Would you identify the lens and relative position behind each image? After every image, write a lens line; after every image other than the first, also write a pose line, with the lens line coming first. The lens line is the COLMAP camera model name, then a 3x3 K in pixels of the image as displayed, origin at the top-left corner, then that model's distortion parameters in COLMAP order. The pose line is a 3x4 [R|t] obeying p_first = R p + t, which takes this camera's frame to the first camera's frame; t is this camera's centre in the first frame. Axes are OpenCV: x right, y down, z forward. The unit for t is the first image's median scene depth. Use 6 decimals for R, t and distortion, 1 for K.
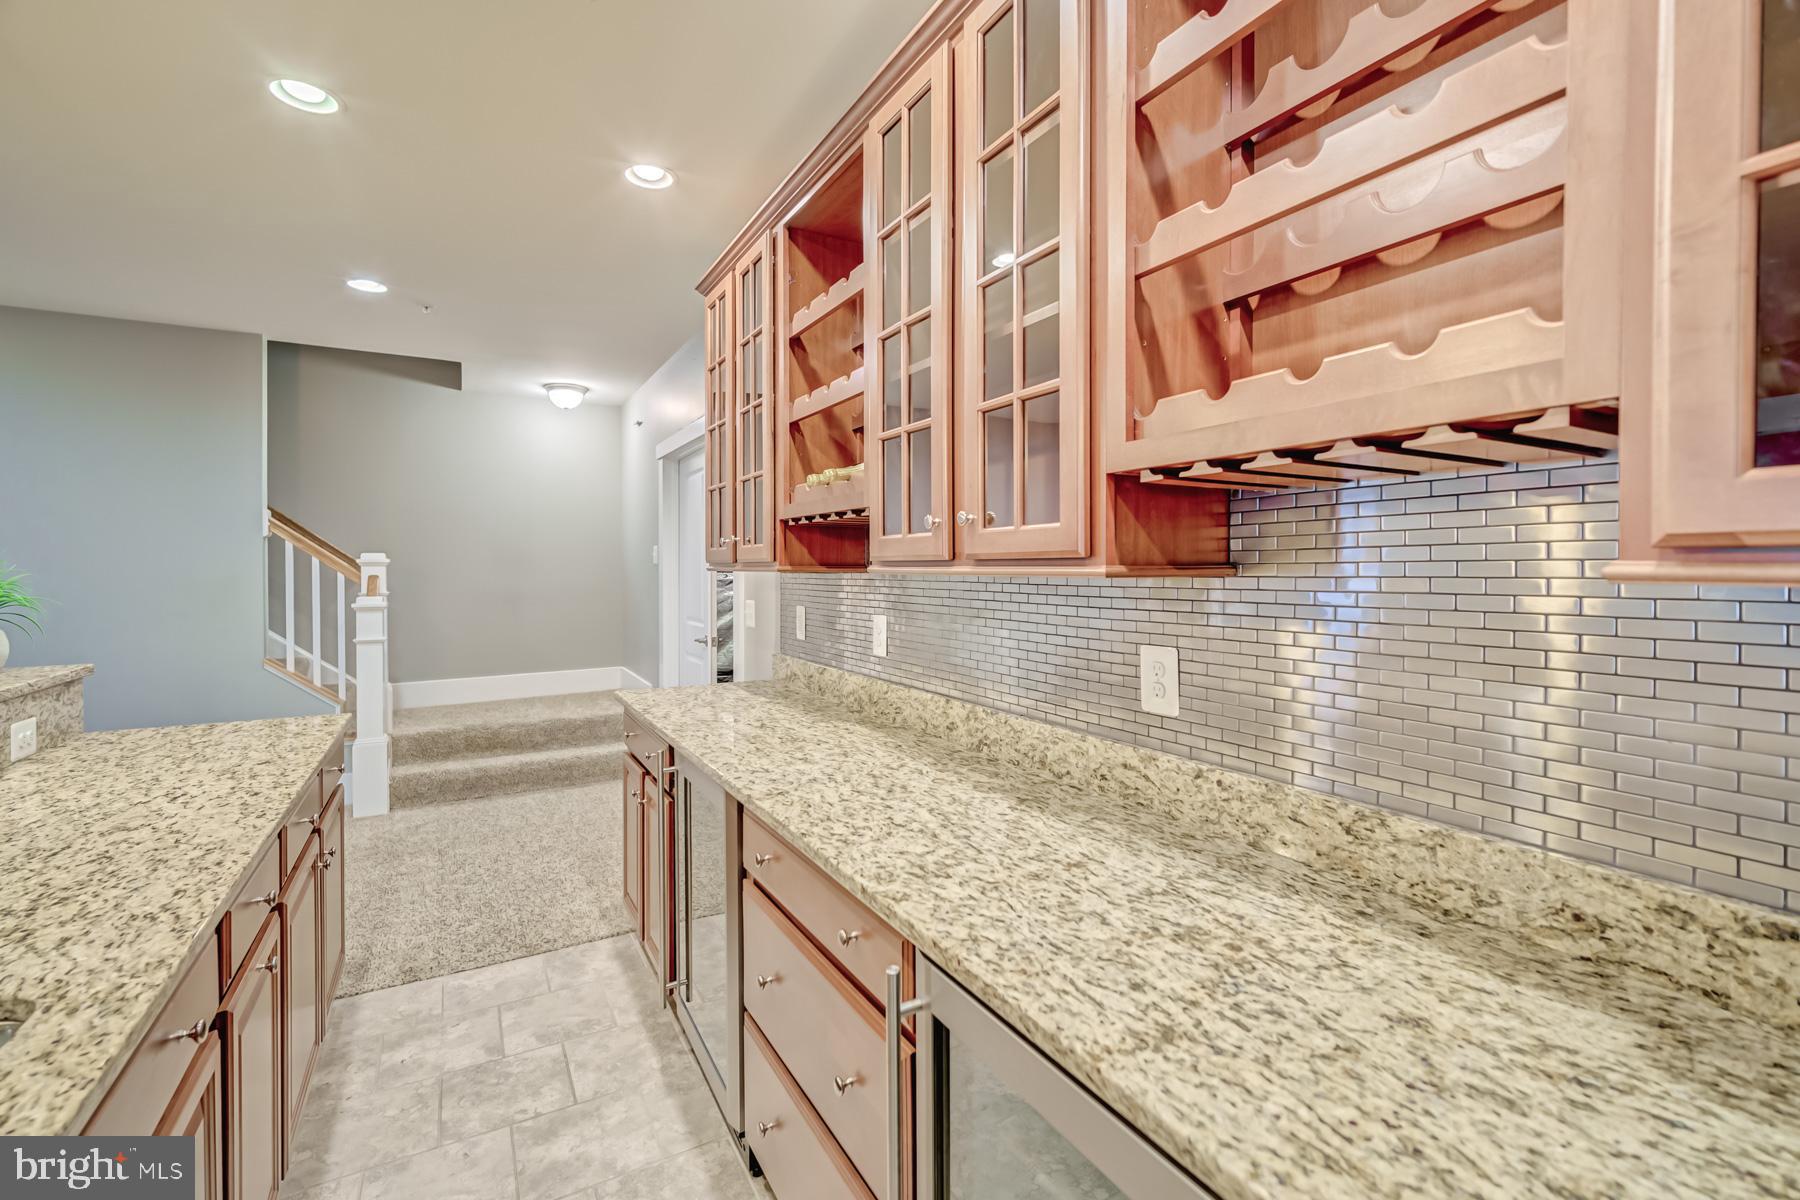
lens RADIAL K [[783.1, 0, 881.8], [0, 783.1, 573.2], [0, 0, 1]] dist [0.007192, -0.000520]
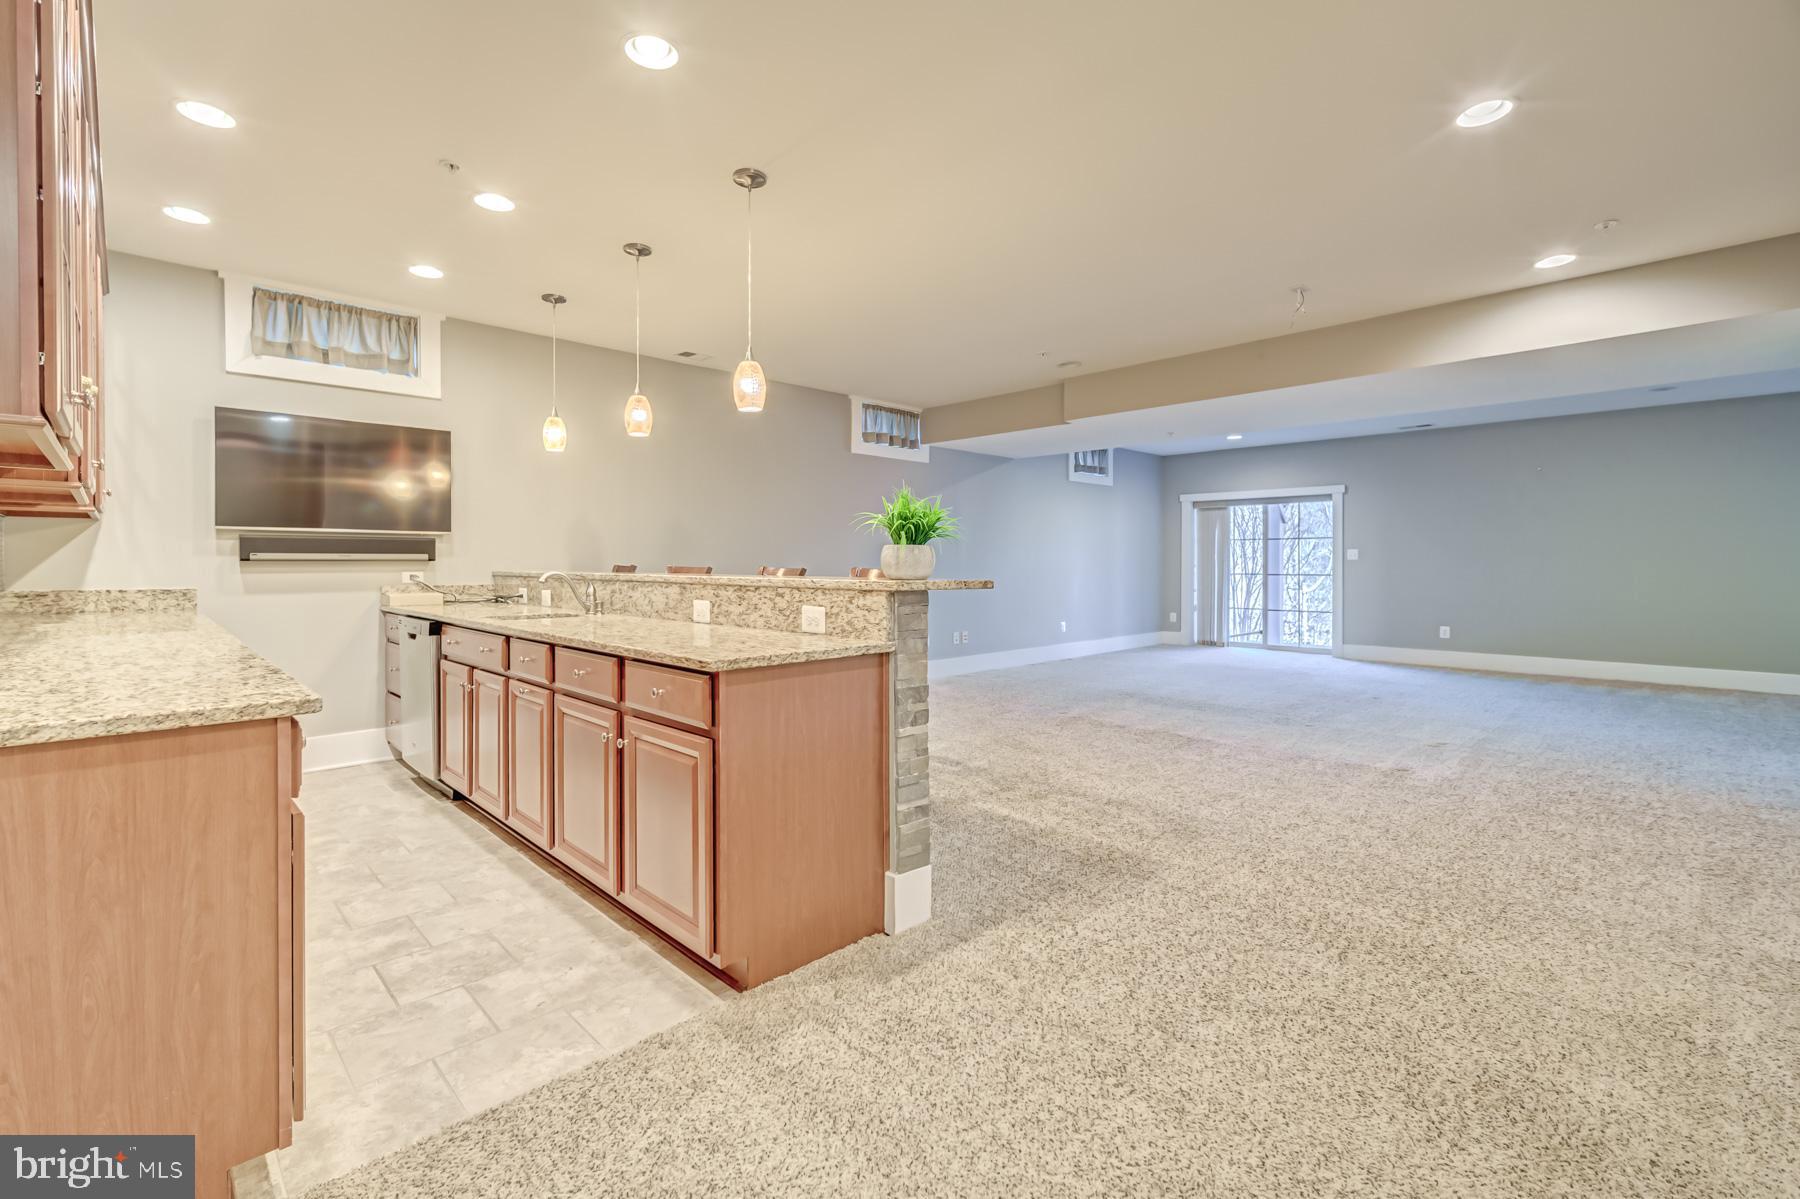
lens RADIAL K [[783.1, 0, 883.6], [0, 783.1, 569.8], [0, 0, 1]] dist [0.007192, -0.000520]
pose [[-0.964689, 0.002572, -0.263378, -0.641970], [-0.002607, 0.999810, 0.019310, 0.071579], [0.263378, 0.019314, -0.964499, 1.822343]]
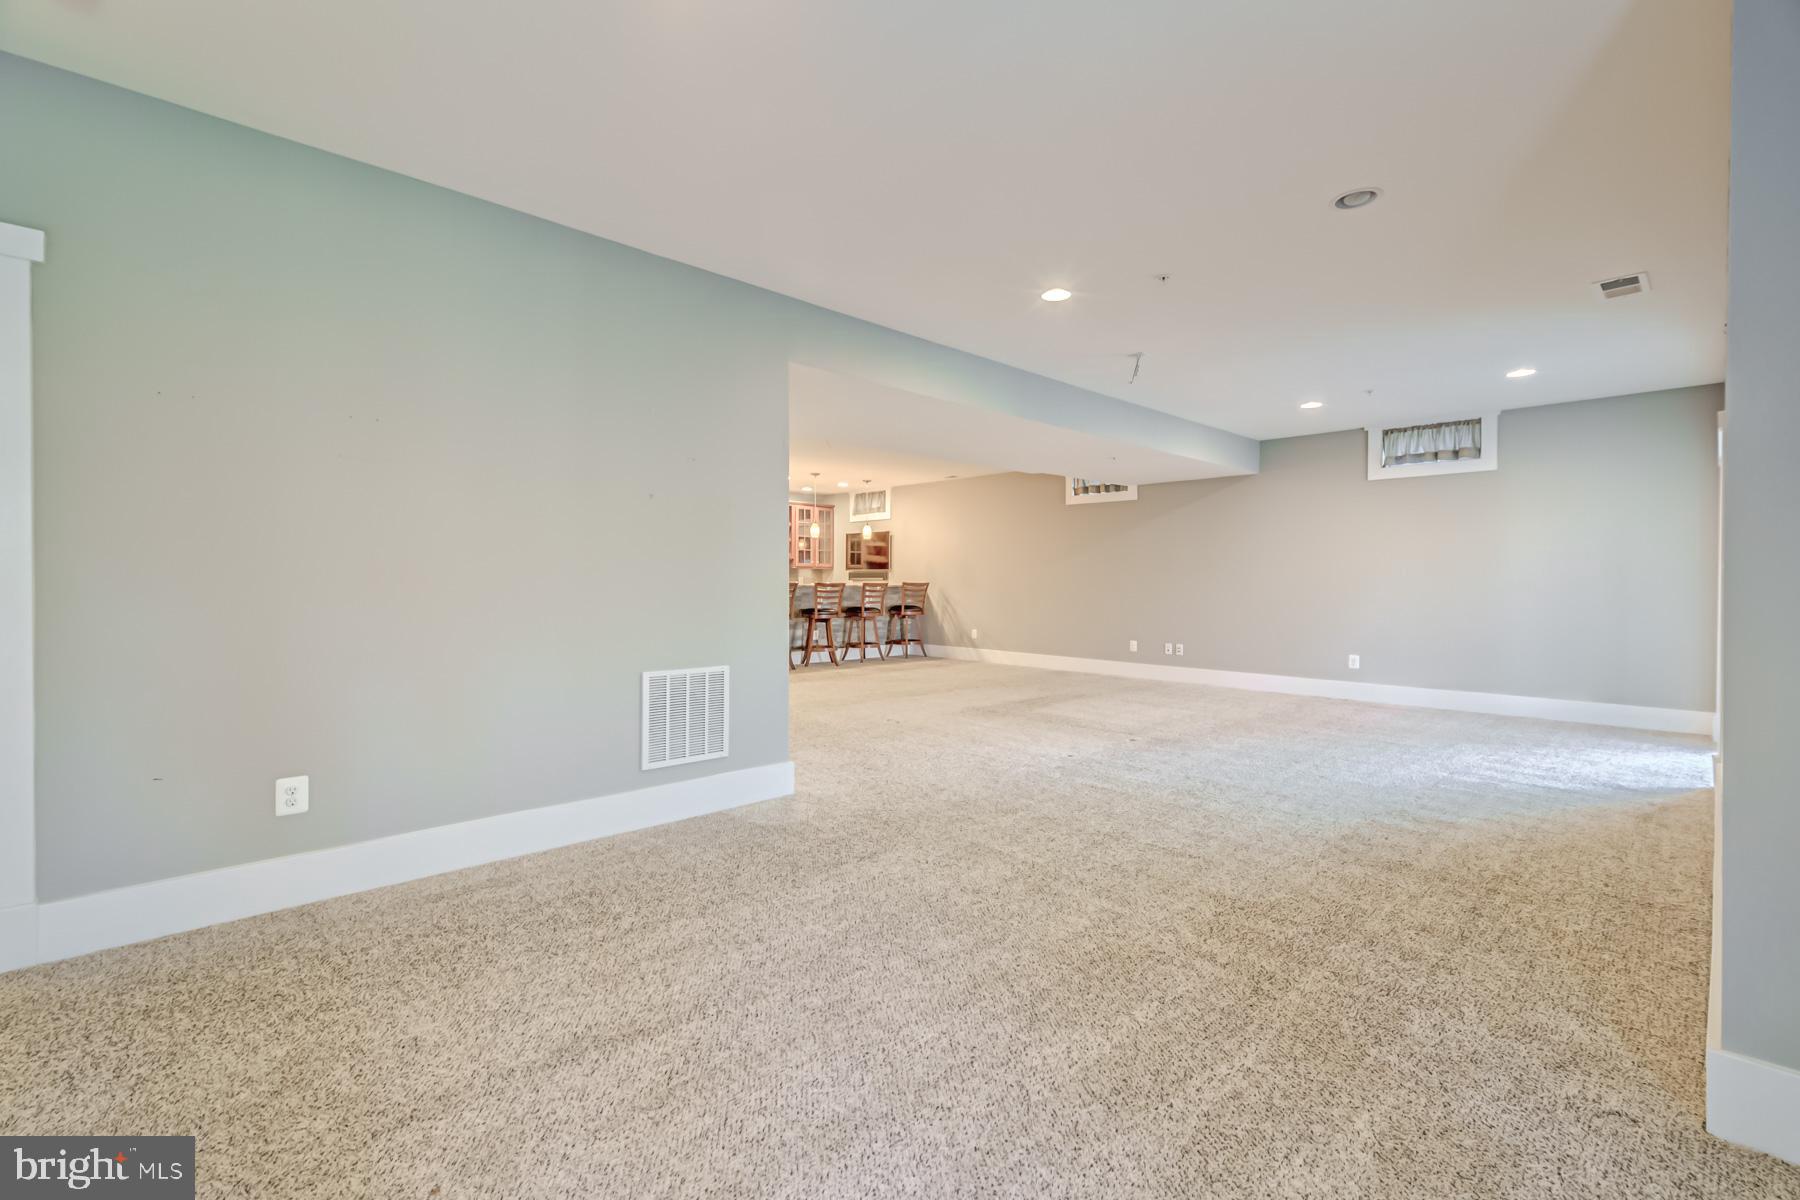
lens RADIAL K [[783.1, 0, 891.0], [0, 783.1, 586.7], [0, 0, 1]] dist [0.007192, -0.000520]
pose [[-0.263796, -0.005074, 0.964565, -4.923950], [0.004422, 0.999969, 0.006470, 0.095421], [-0.964568, 0.005972, -0.263766, 0.995832]]
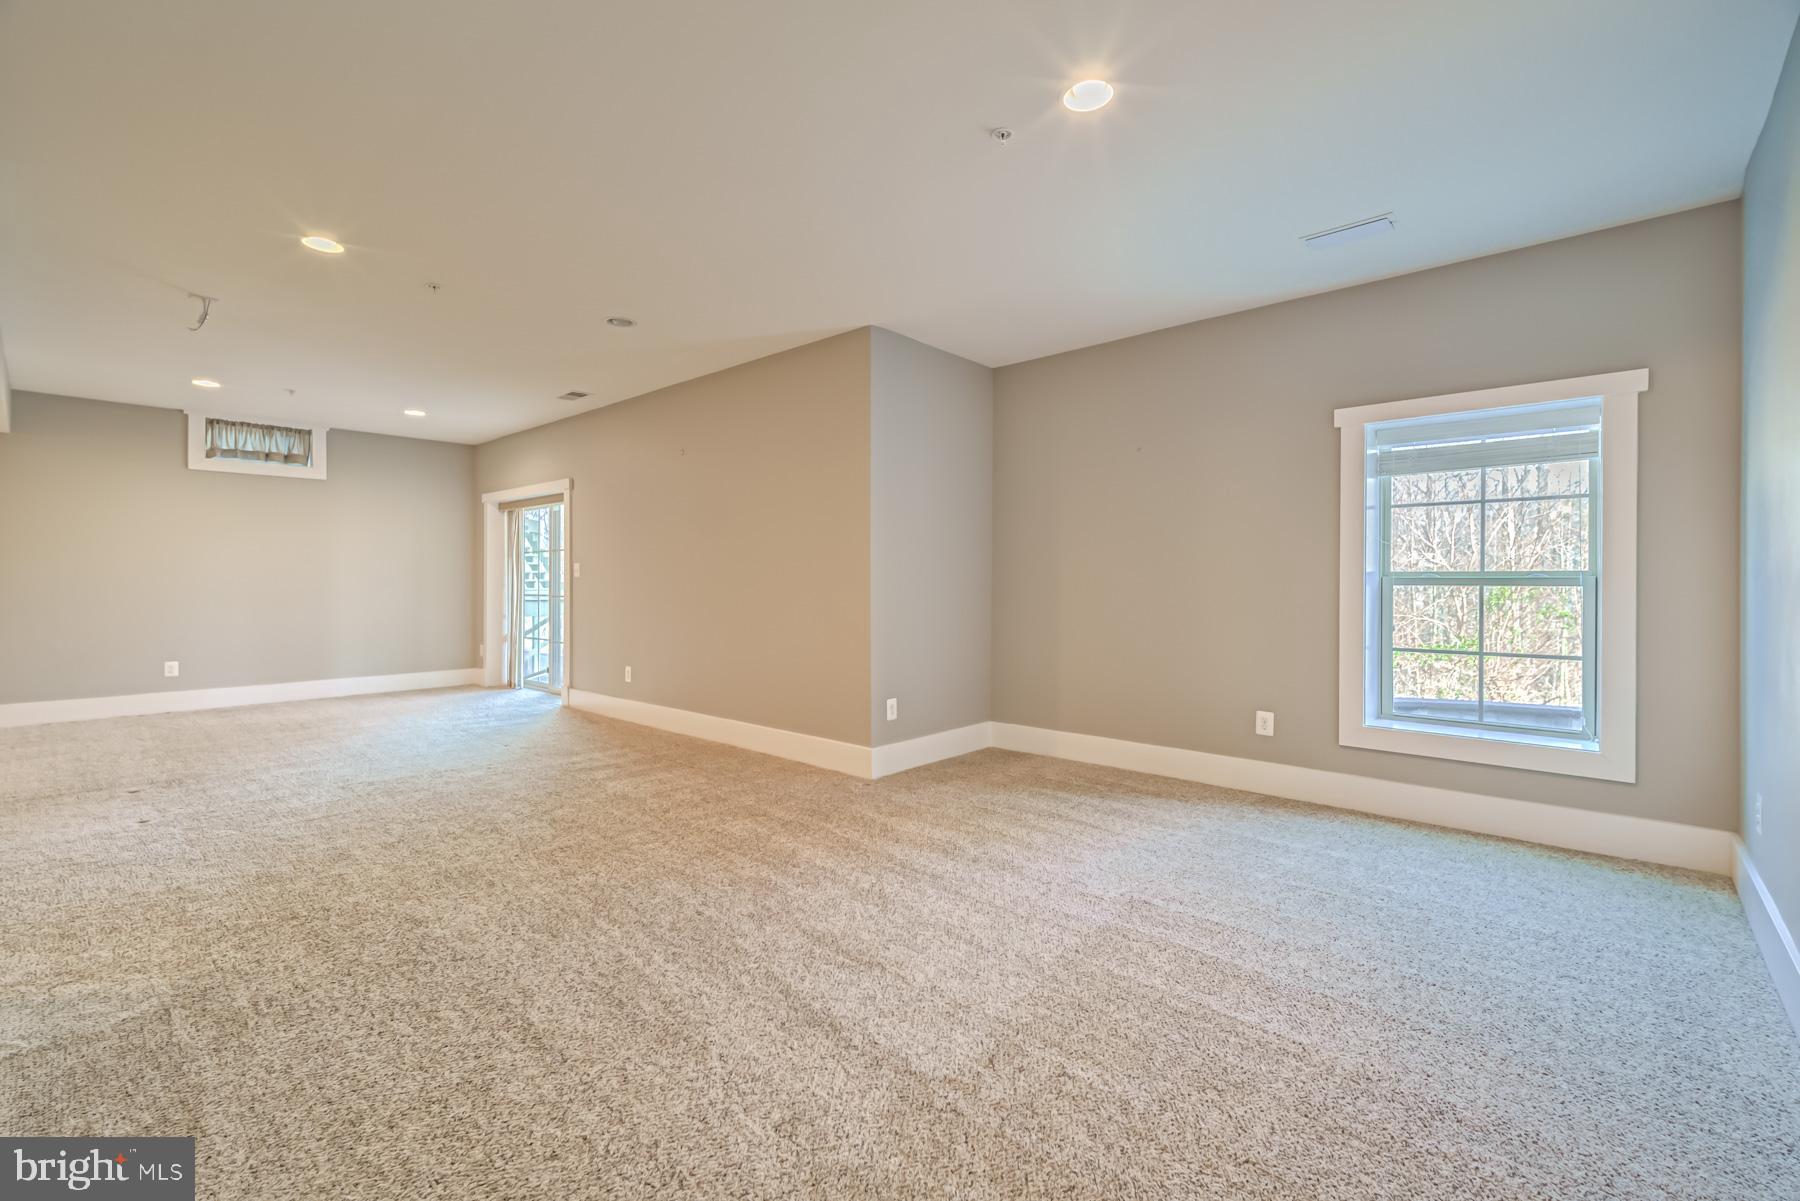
lens RADIAL K [[783.1, 0, 904.8], [0, 783.1, 585.2], [0, 0, 1]] dist [0.007192, -0.000520]
pose [[-0.941832, 0.001855, -0.336078, -3.937035], [-0.003007, 0.999898, 0.013948, 0.077802], [0.336070, 0.014147, -0.941731, 1.899035]]
